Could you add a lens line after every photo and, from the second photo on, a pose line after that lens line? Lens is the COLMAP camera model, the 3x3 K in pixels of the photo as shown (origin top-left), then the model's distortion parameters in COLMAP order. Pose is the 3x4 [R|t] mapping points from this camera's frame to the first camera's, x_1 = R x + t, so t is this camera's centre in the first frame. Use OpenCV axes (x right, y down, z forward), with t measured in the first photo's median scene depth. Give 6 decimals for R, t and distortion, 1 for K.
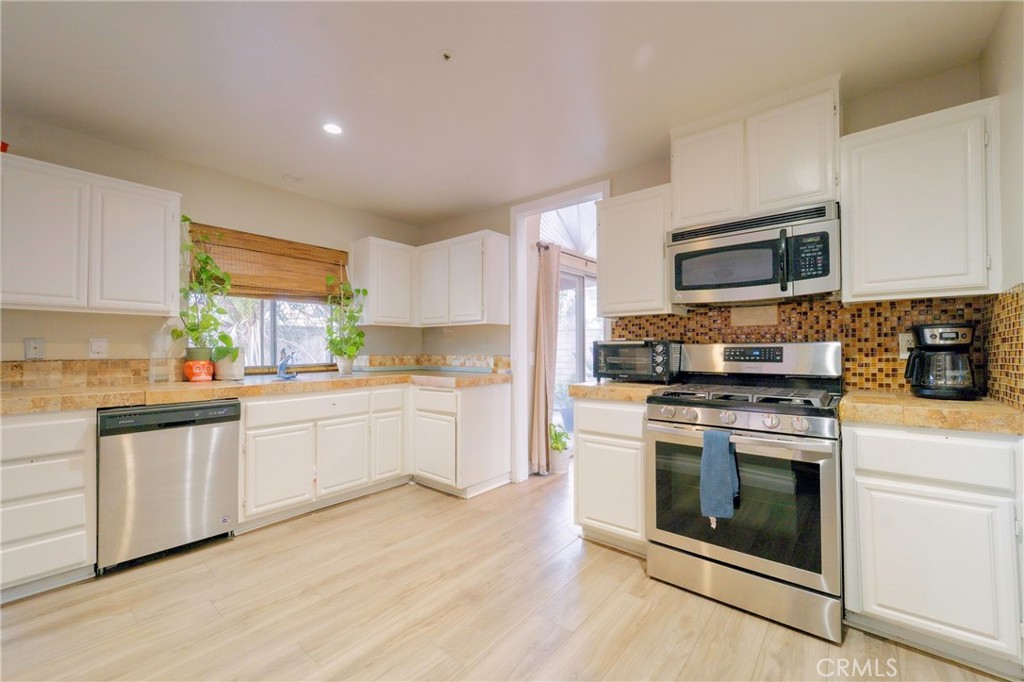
lens RADIAL K [[410.9, 0, 506.5], [0, 410.9, 343.8], [0, 0, 1]] dist [0.002158, -0.001245]
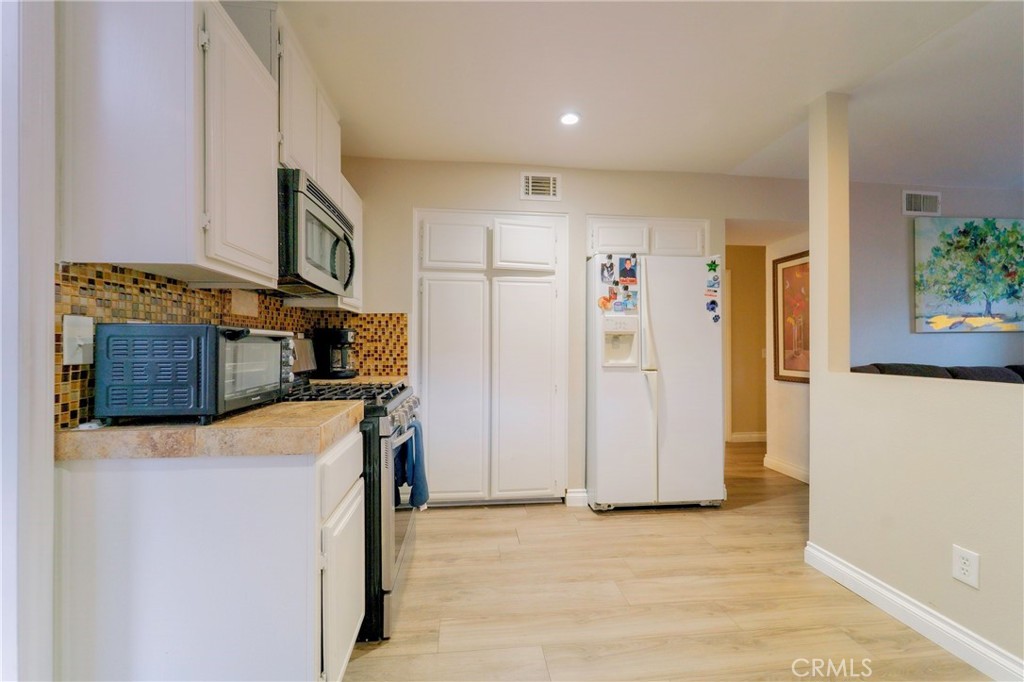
lens RADIAL K [[410.9, 0, 506.5], [0, 410.9, 343.8], [0, 0, 1]] dist [0.002158, -0.001245]
pose [[-0.720815, 0.003826, 0.693117, -0.303740], [-0.008914, 0.999851, -0.014789, 0.017026], [-0.693070, -0.016839, -0.720674, 1.215818]]
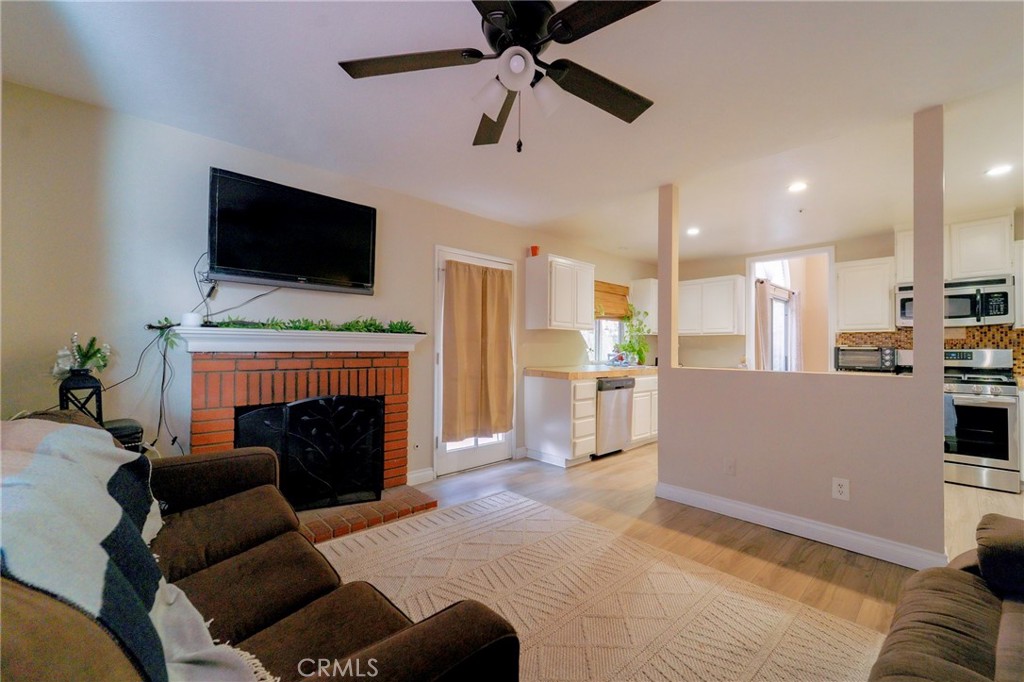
lens RADIAL K [[410.9, 0, 506.5], [0, 410.9, 343.8], [0, 0, 1]] dist [0.002158, -0.001245]
pose [[0.991895, 0.008680, -0.126764, -1.006622], [-0.008735, 0.999962, 0.000125, -0.008382], [0.126760, 0.000983, 0.991933, -0.933323]]
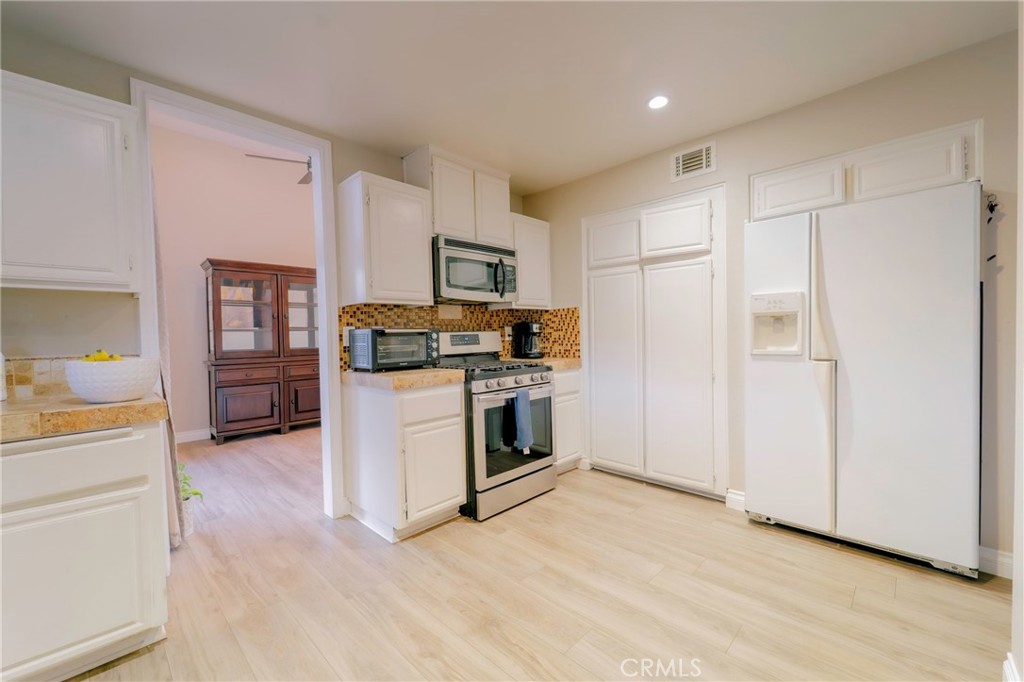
lens RADIAL K [[410.9, 0, 506.5], [0, 410.9, 343.8], [0, 0, 1]] dist [0.002158, -0.001245]
pose [[0.079414, -0.021259, 0.996615, -0.733100], [0.008516, 0.999751, 0.020647, 0.011139], [-0.996805, 0.006848, 0.079575, 0.706347]]
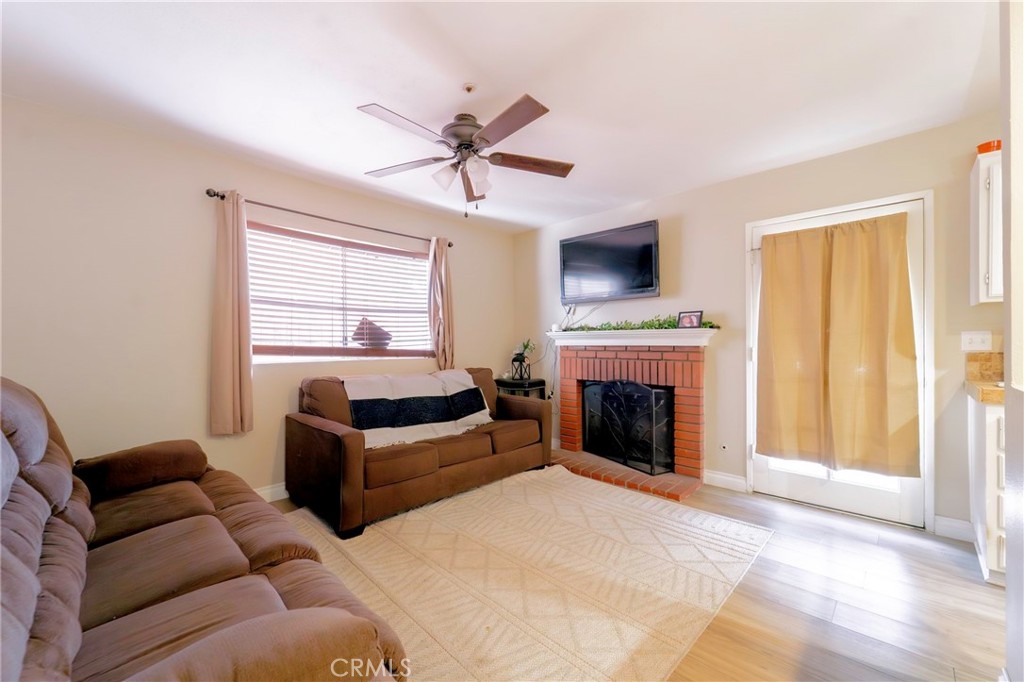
lens RADIAL K [[410.9, 0, 506.5], [0, 410.9, 343.8], [0, 0, 1]] dist [0.002158, -0.001245]
pose [[-0.072177, 0.005549, -0.997376, -0.092041], [0.013975, 0.999892, 0.004552, -0.002401], [0.997294, -0.013610, -0.072247, -0.148035]]
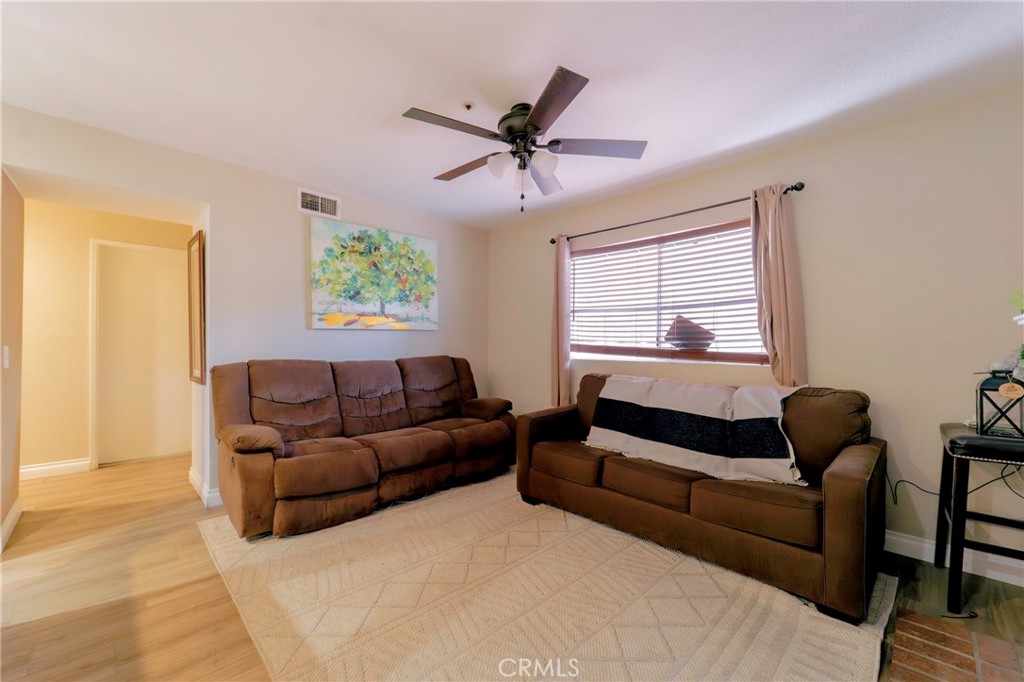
lens RADIAL K [[410.9, 0, 506.5], [0, 410.9, 343.8], [0, 0, 1]] dist [0.002158, -0.001245]
pose [[-0.995131, -0.002215, 0.098532, -1.126893], [-0.003466, 0.999915, -0.012531, 0.013784], [-0.098496, -0.012811, -0.995055, 0.626220]]
